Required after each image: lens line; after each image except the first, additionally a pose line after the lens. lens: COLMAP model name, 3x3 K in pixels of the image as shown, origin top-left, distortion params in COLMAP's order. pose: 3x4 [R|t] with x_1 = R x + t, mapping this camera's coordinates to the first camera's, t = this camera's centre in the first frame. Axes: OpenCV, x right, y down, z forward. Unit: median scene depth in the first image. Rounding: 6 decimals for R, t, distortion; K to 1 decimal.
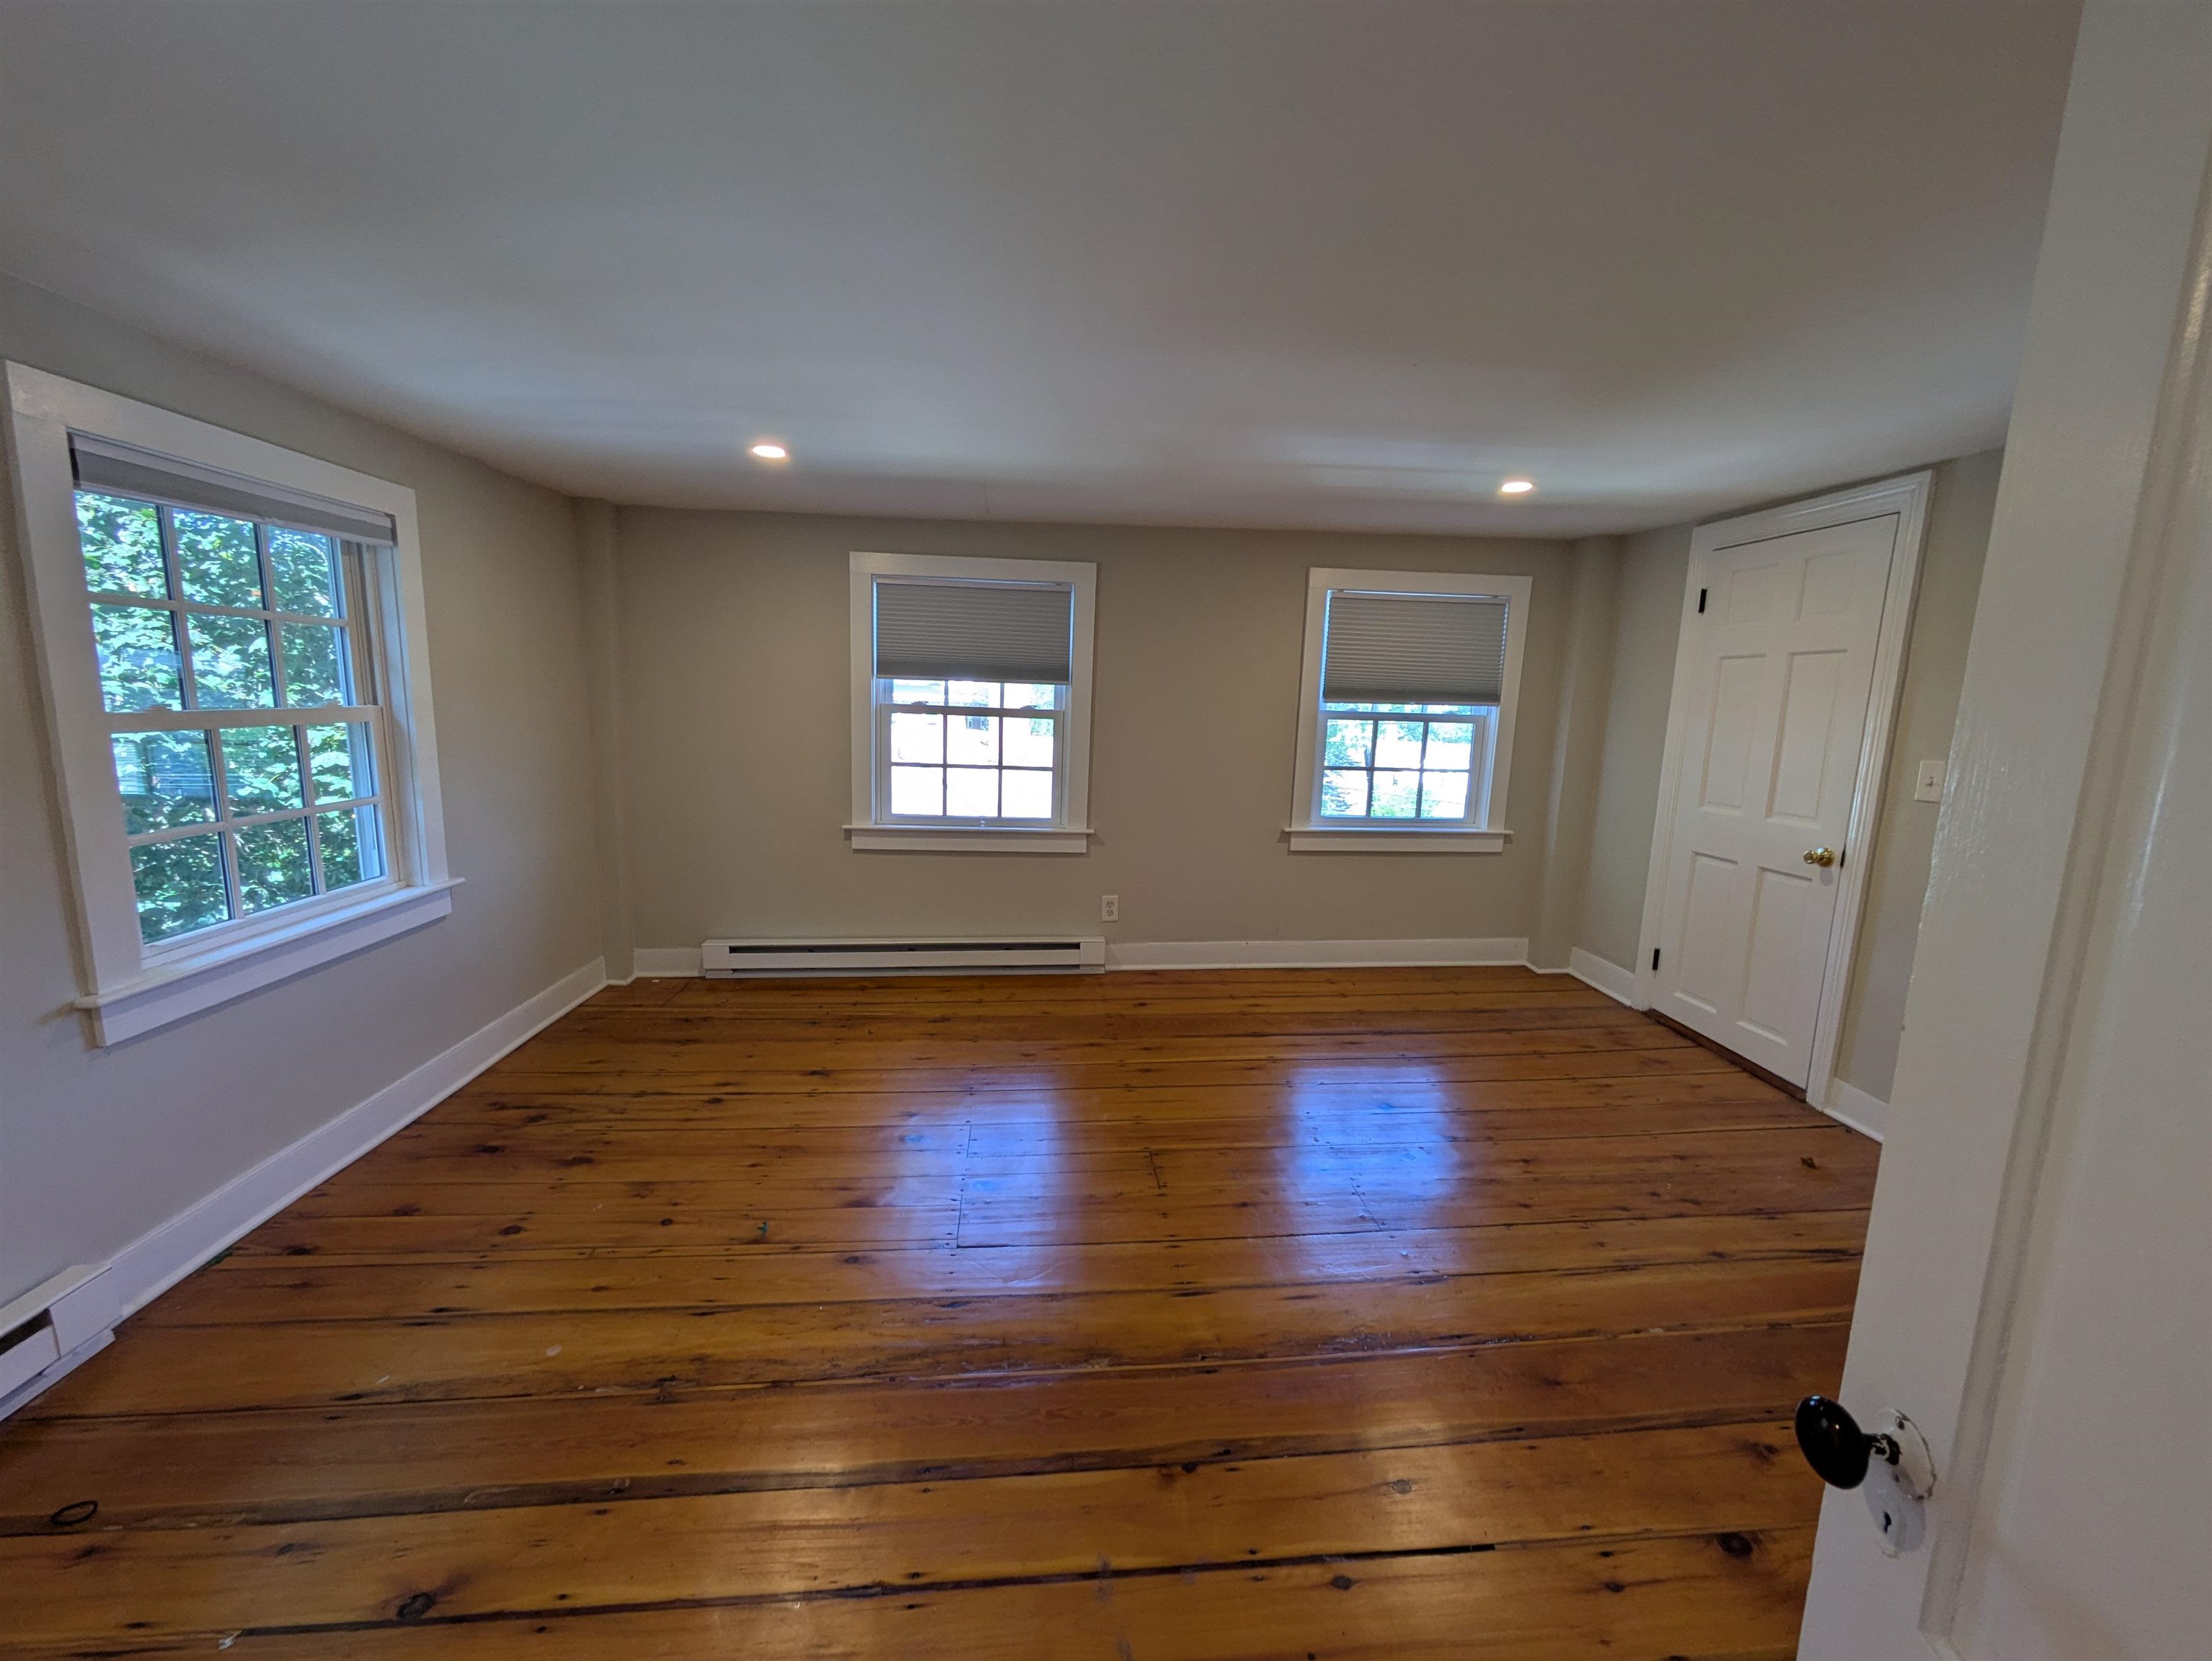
lens RADIAL K [[877.3, 0, 1109.2], [0, 877.3, 834.9], [0, 0, 1]] dist [0.004065, 0.000664]
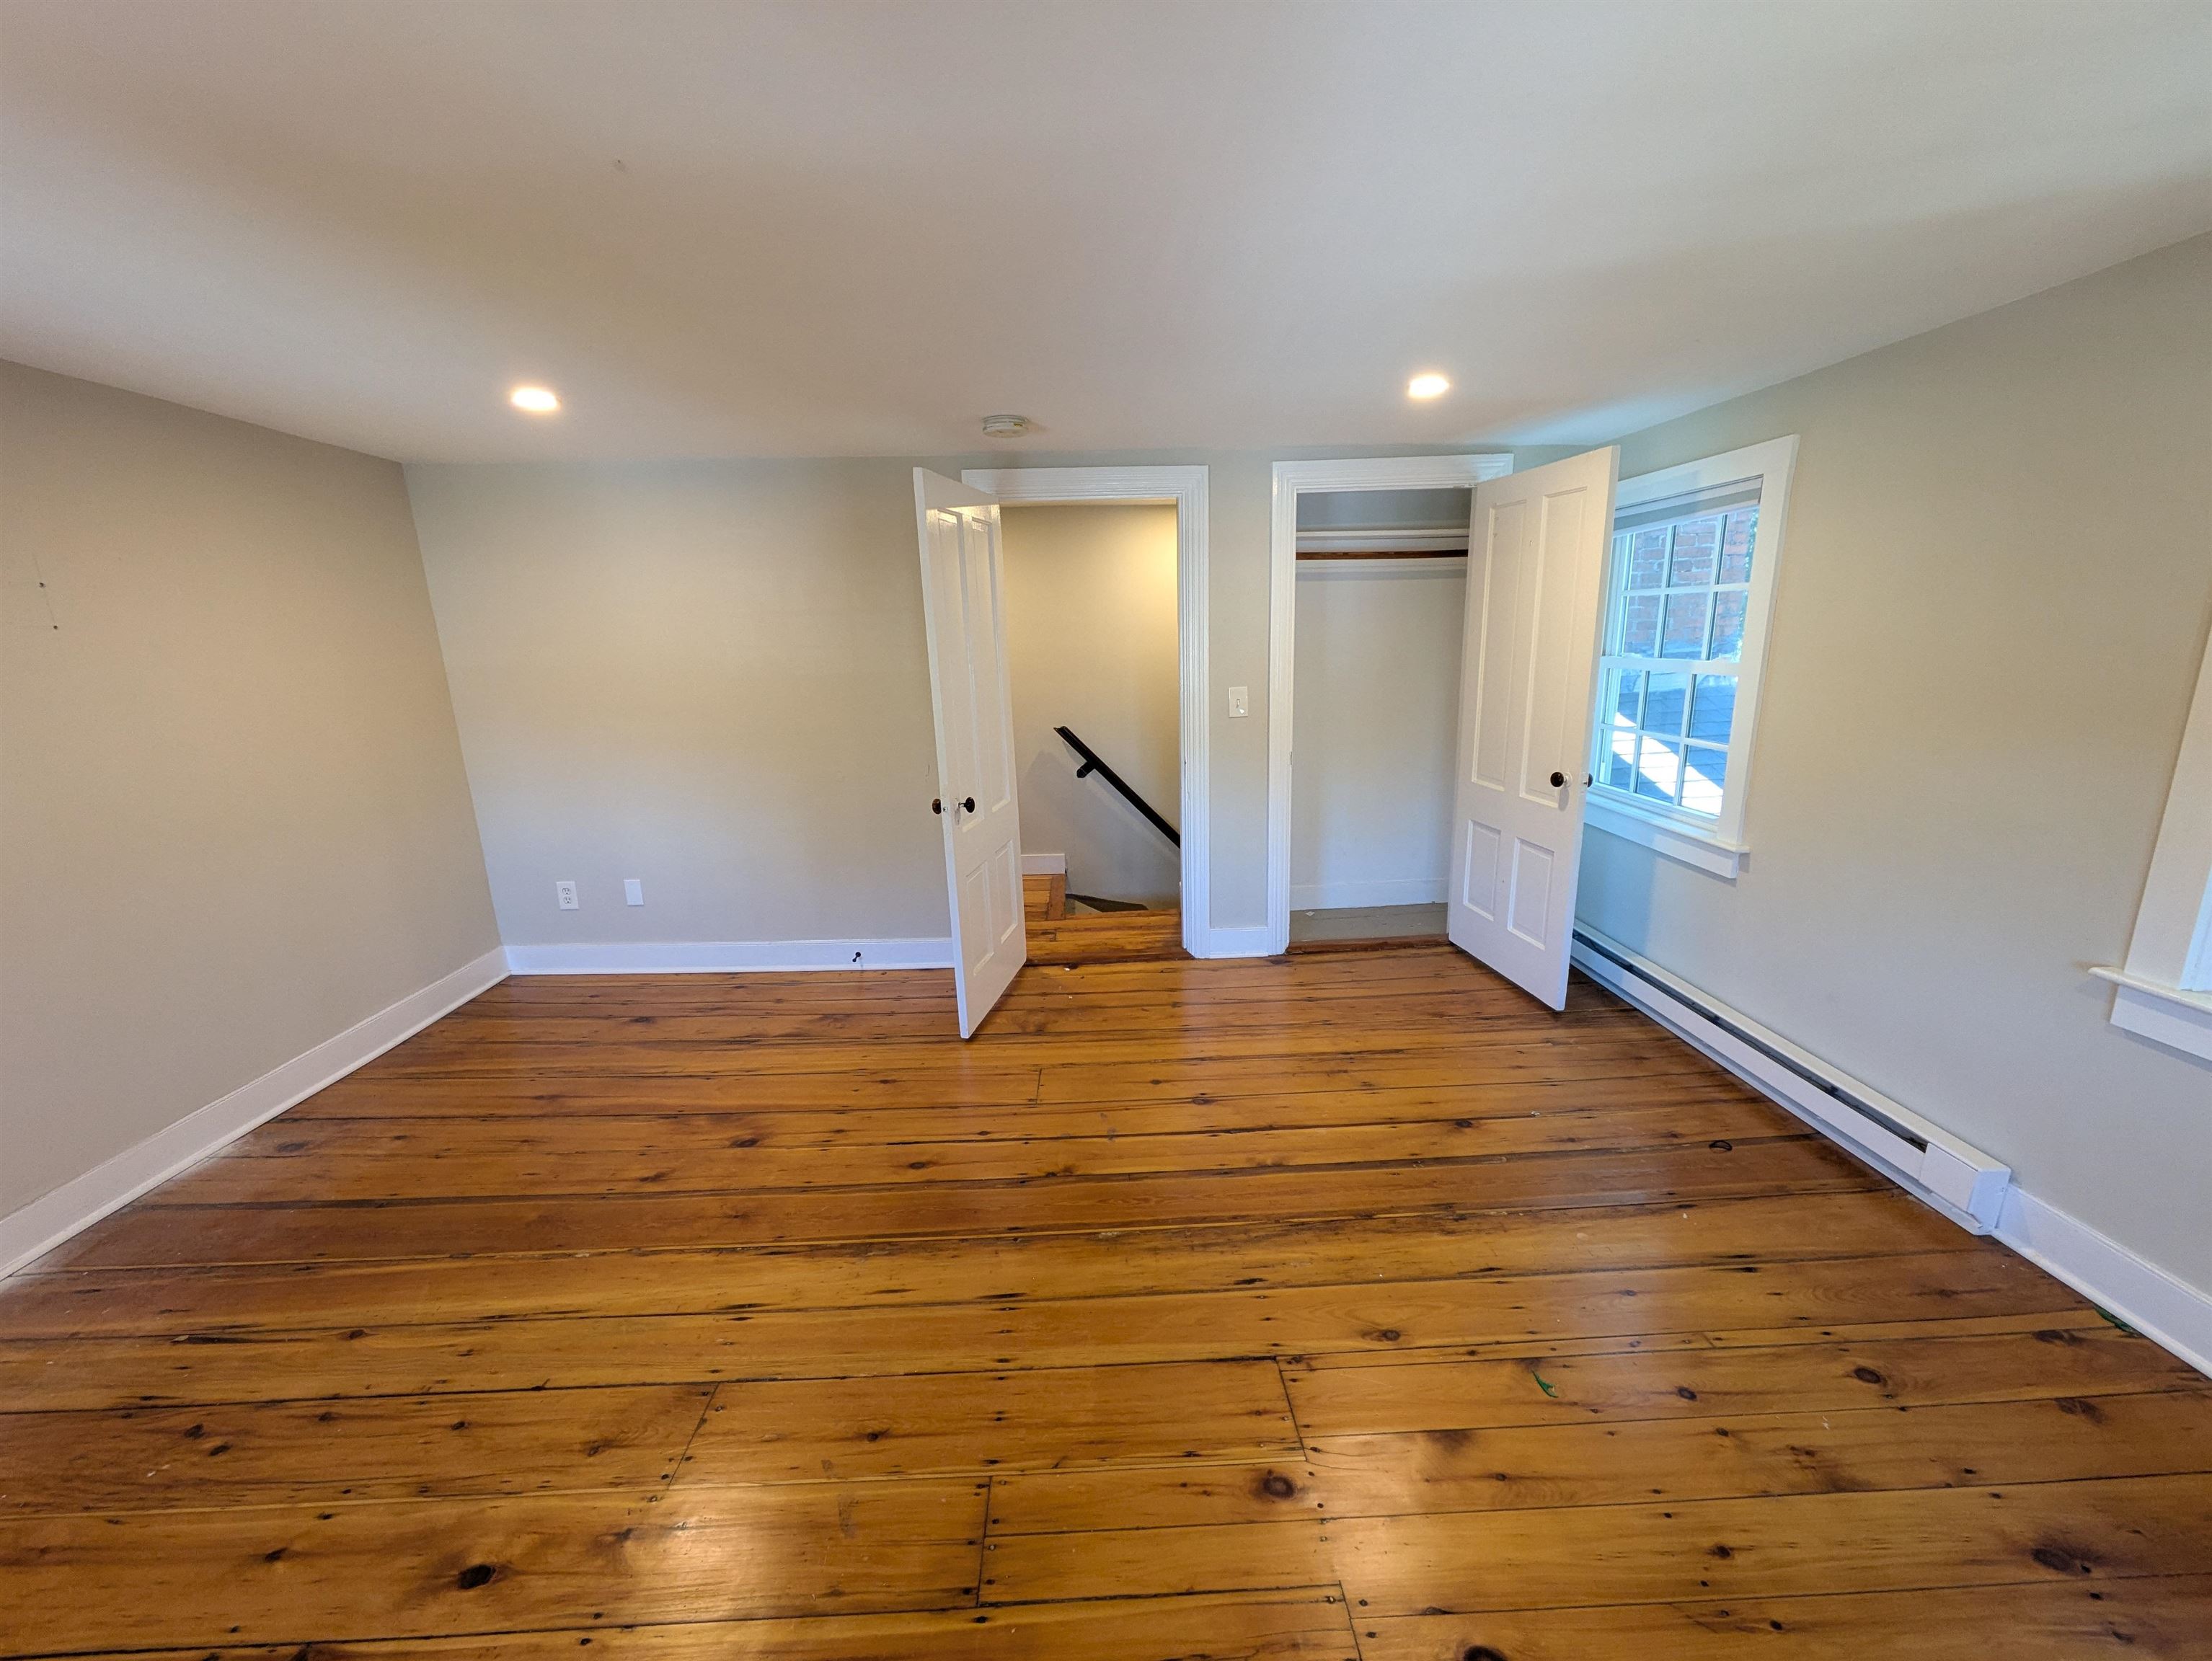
lens RADIAL K [[877.3, 0, 1107.5], [0, 877.3, 828.0], [0, 0, 1]] dist [0.004065, 0.000664]
pose [[-0.998228, -0.017161, 0.056984, -0.063963], [0.004940, 0.930321, 0.366714, -0.301633], [-0.059307, 0.366345, -0.928587, 1.734279]]
